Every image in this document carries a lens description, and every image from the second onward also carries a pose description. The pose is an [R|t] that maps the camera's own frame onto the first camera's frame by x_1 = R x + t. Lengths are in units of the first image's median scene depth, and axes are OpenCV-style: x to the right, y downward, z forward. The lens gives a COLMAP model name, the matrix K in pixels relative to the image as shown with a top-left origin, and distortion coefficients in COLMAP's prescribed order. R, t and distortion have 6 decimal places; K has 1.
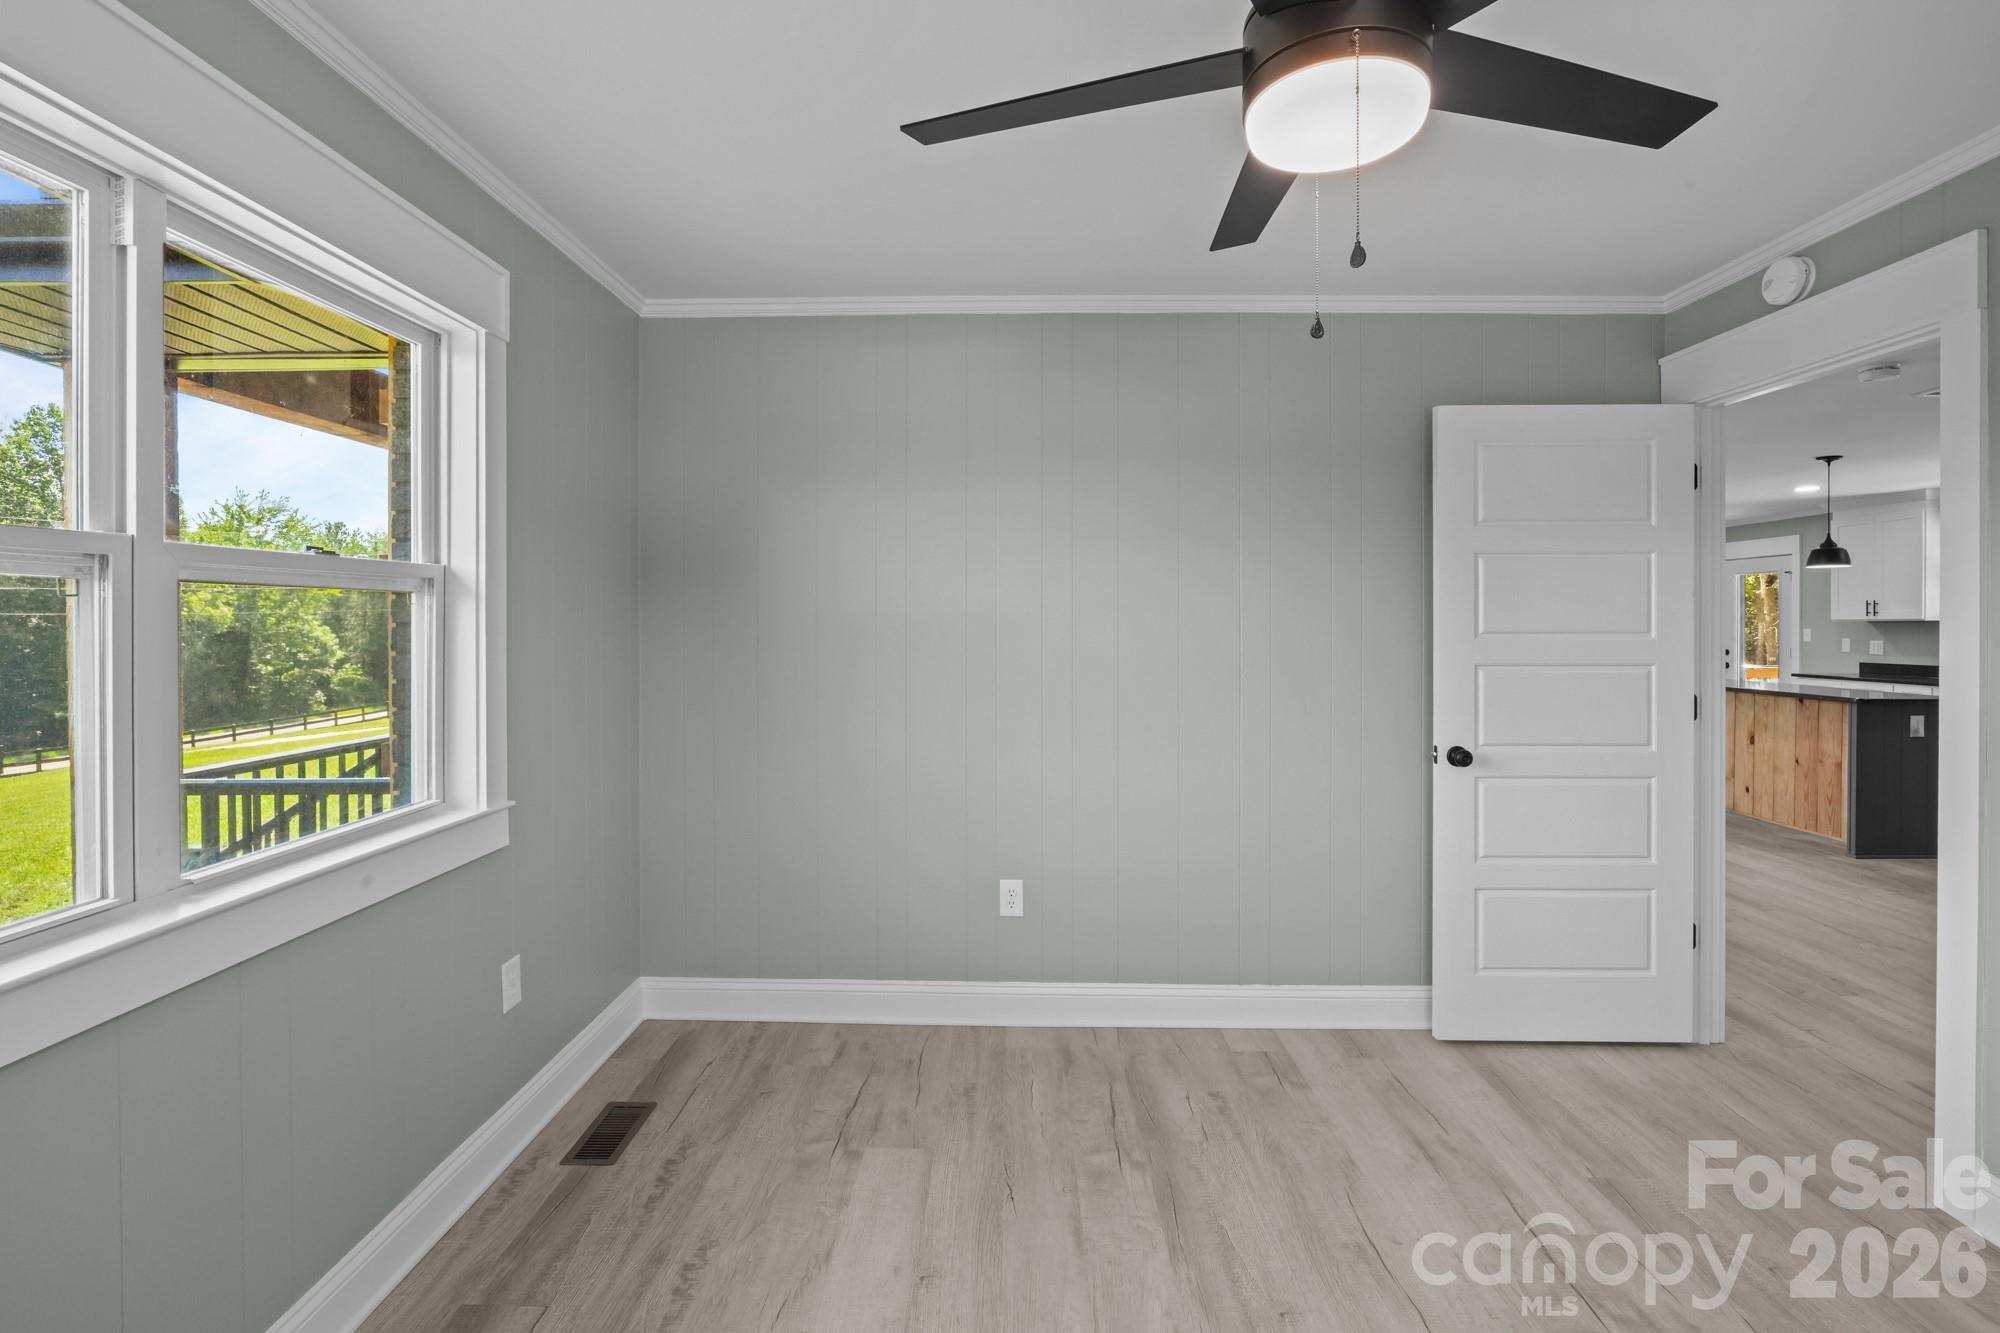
lens RADIAL K [[906.8, 0, 1000.9], [0, 906.8, 628.6], [0, 0, 1]] dist [-0.023930, 0.009905]
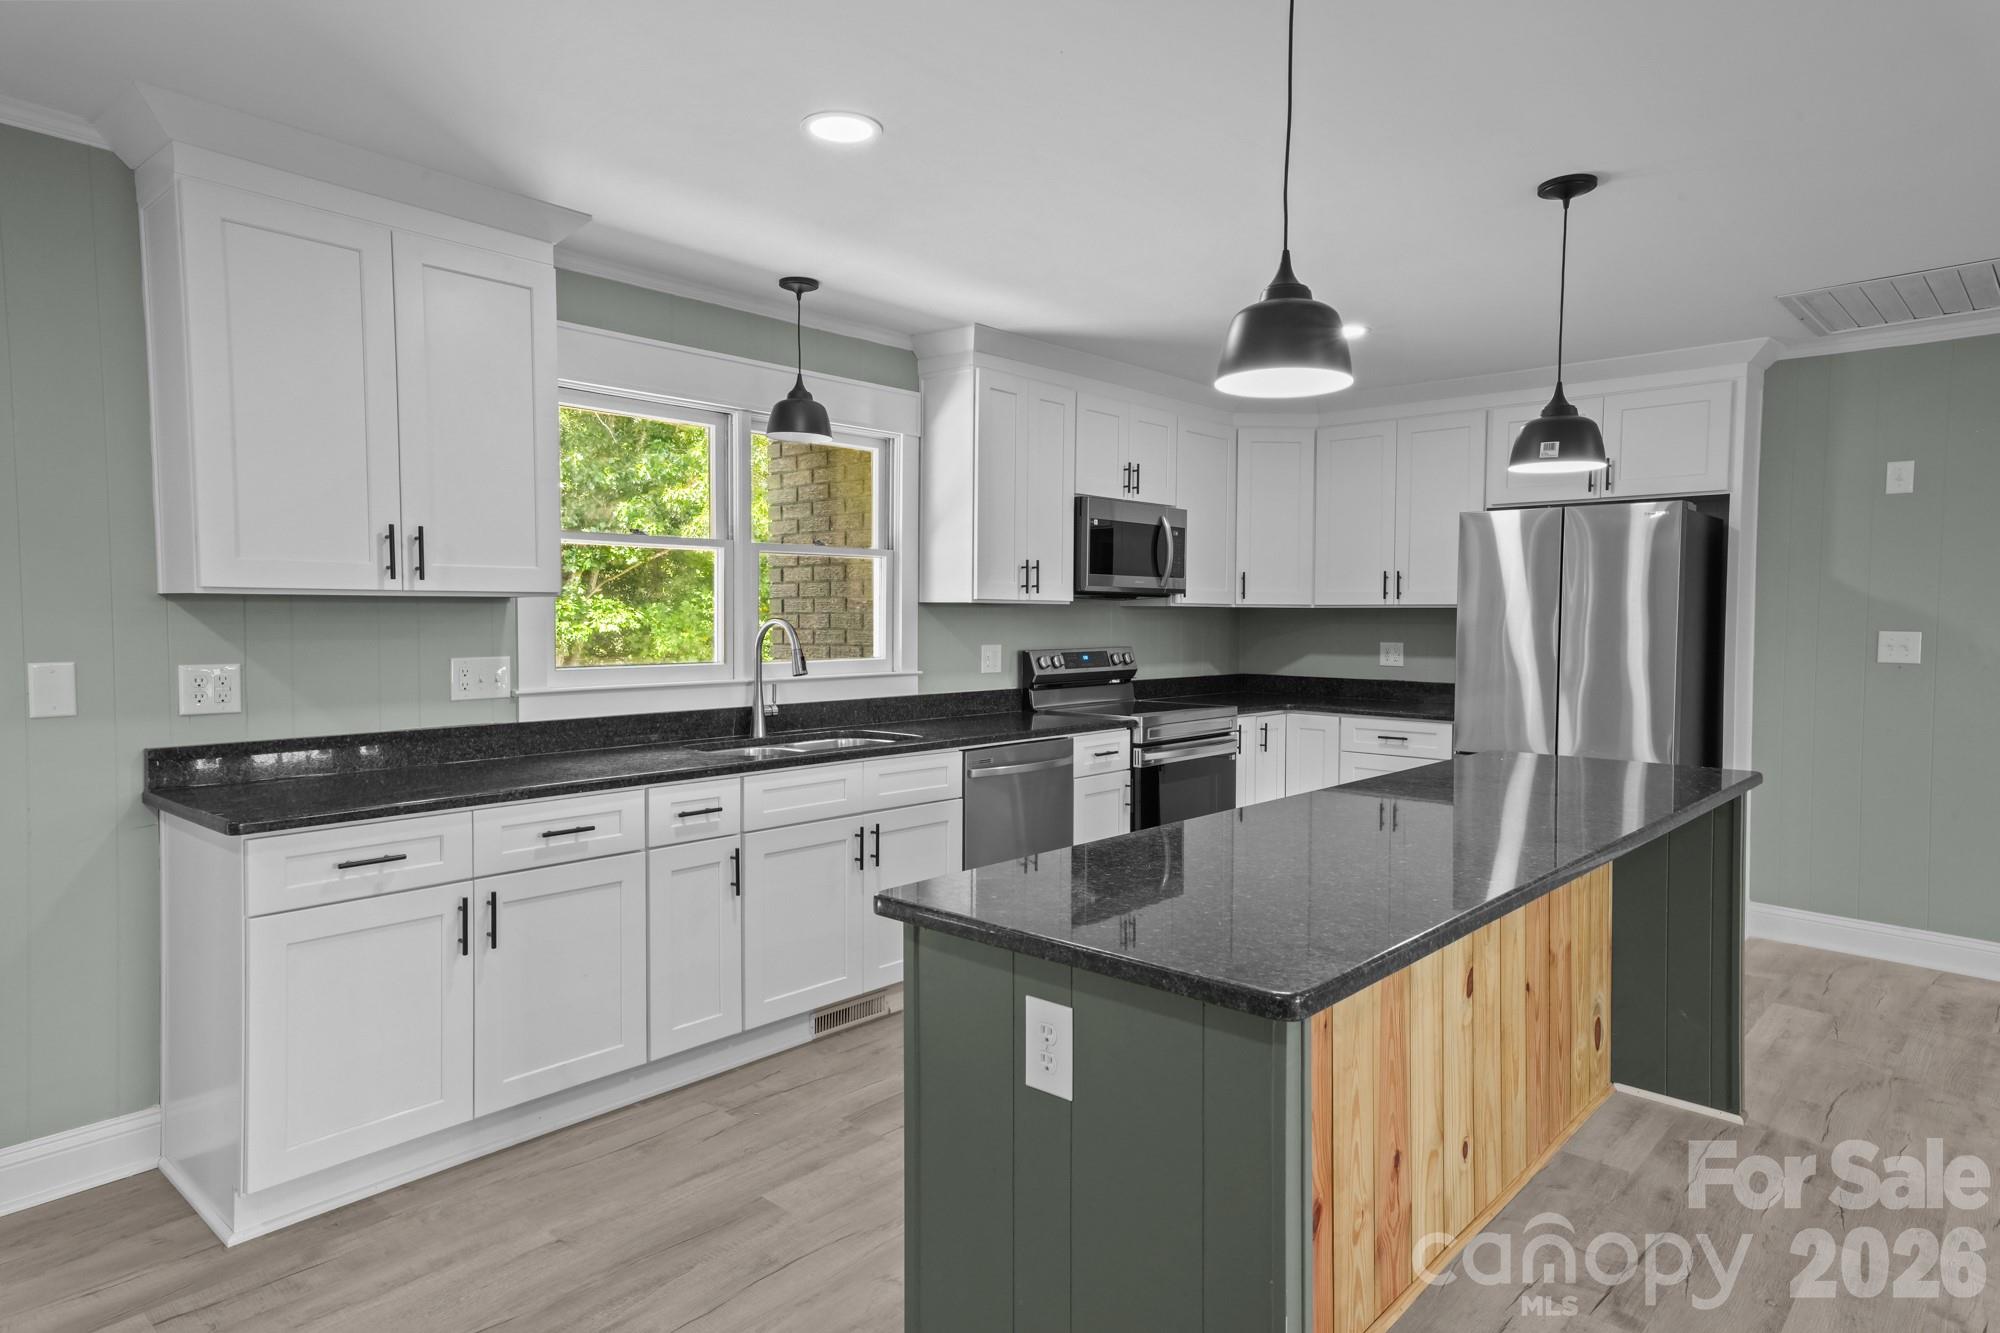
lens RADIAL K [[1159.6, 0, 1001.2], [0, 1159.6, 652.2], [0, 0, 1]] dist [0.052606, 0.001362]
pose [[-0.752417, -0.028044, 0.658089, 0.560900], [-0.001656, 0.999171, 0.040685, -0.005940], [-0.658685, 0.029522, -0.751840, 1.138715]]
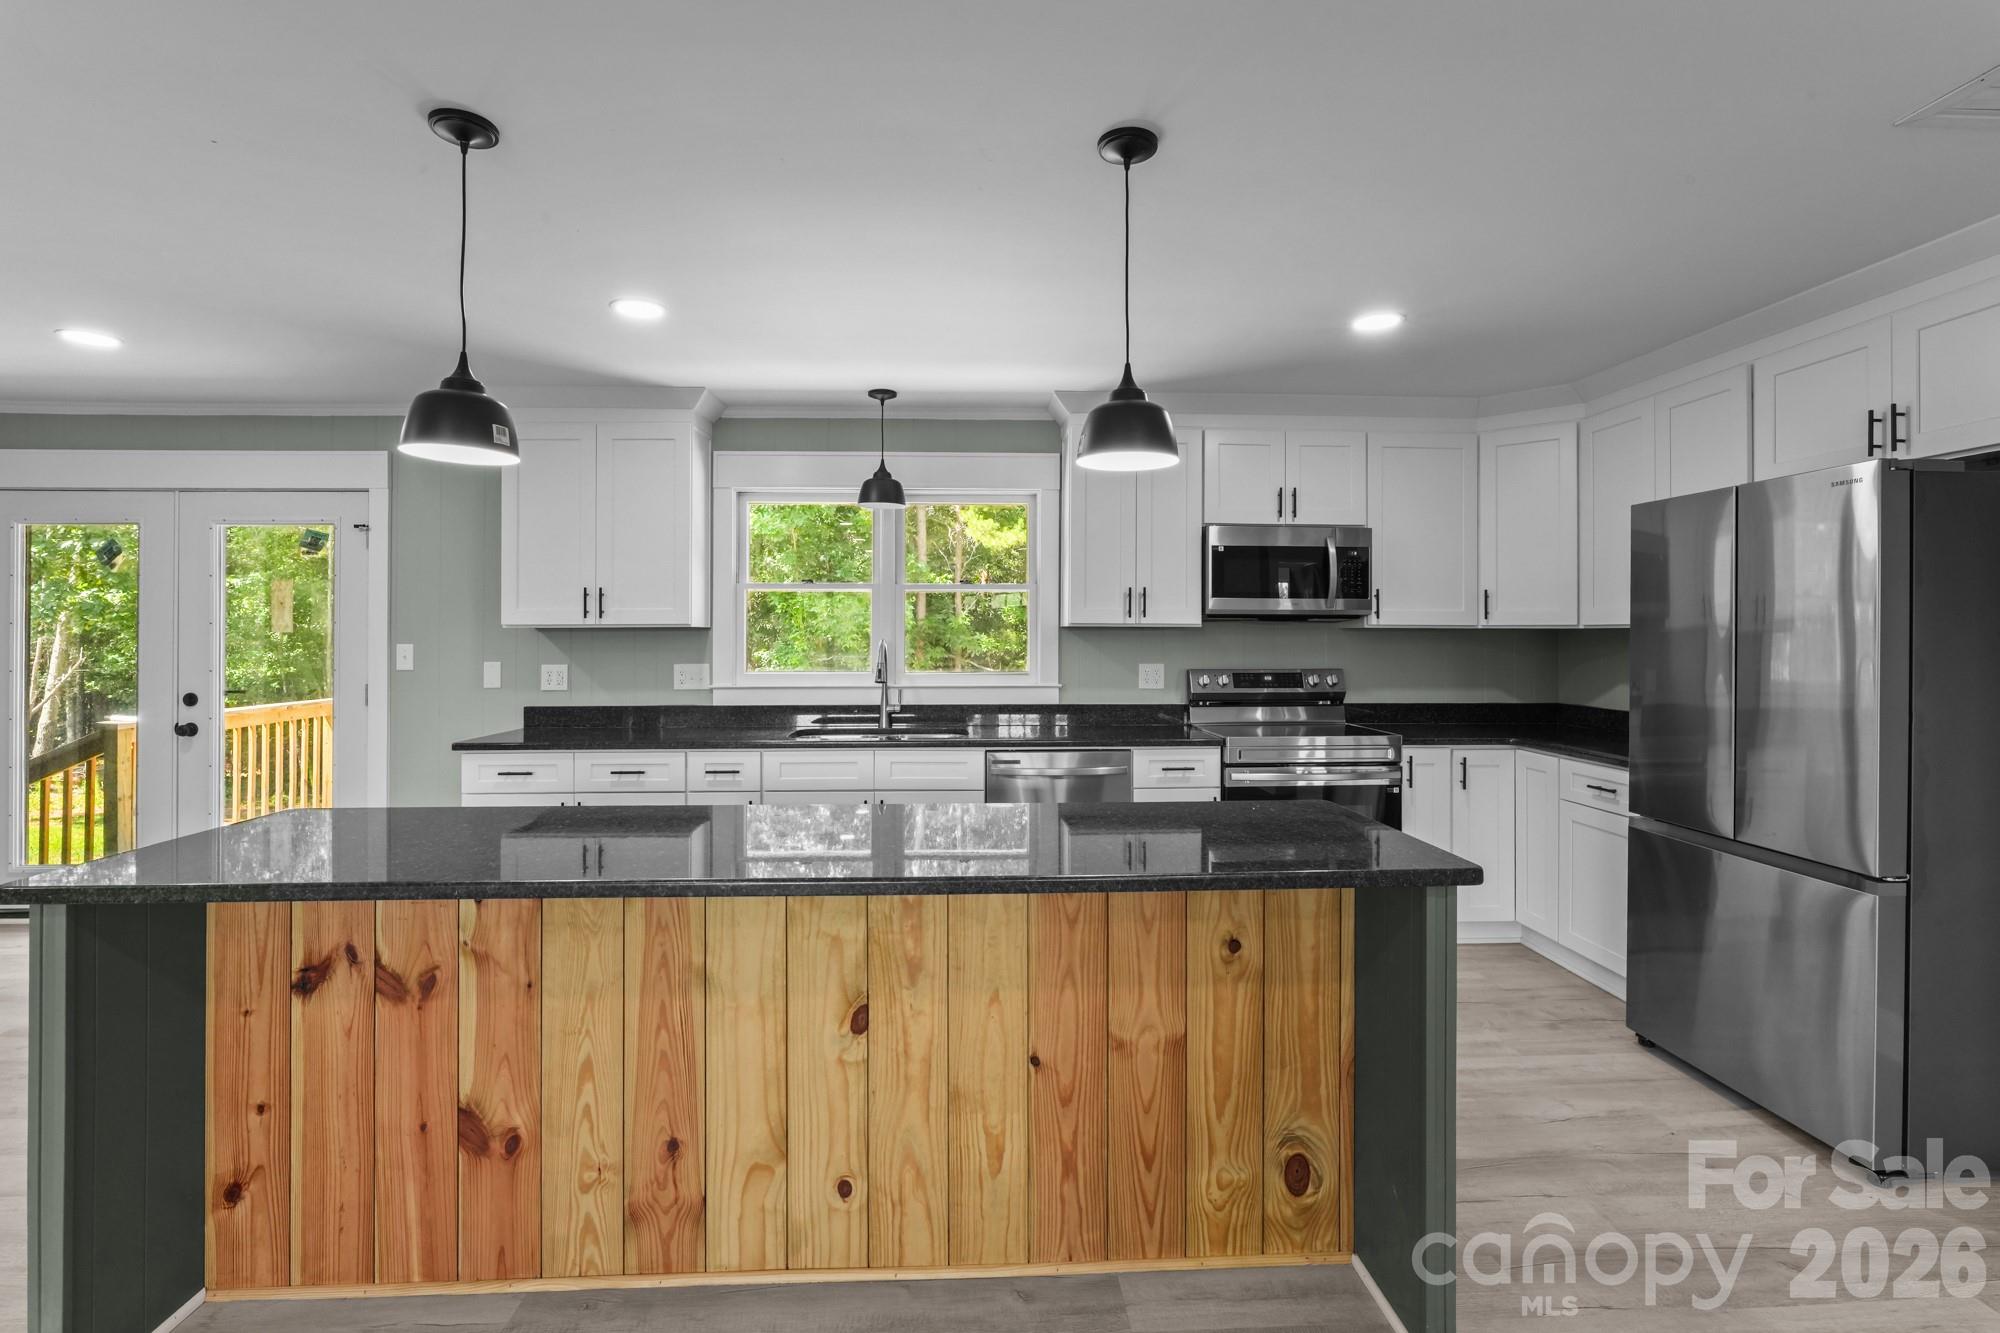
lens RADIAL K [[906.8, 0, 1000.9], [0, 906.8, 628.6], [0, 0, 1]] dist [-0.023930, 0.009905]
pose [[-0.063010, 0.004831, 0.998001, 0.429722], [0.007135, 0.999965, -0.004390, -0.003963], [-0.997987, 0.006845, -0.063043, 0.782114]]
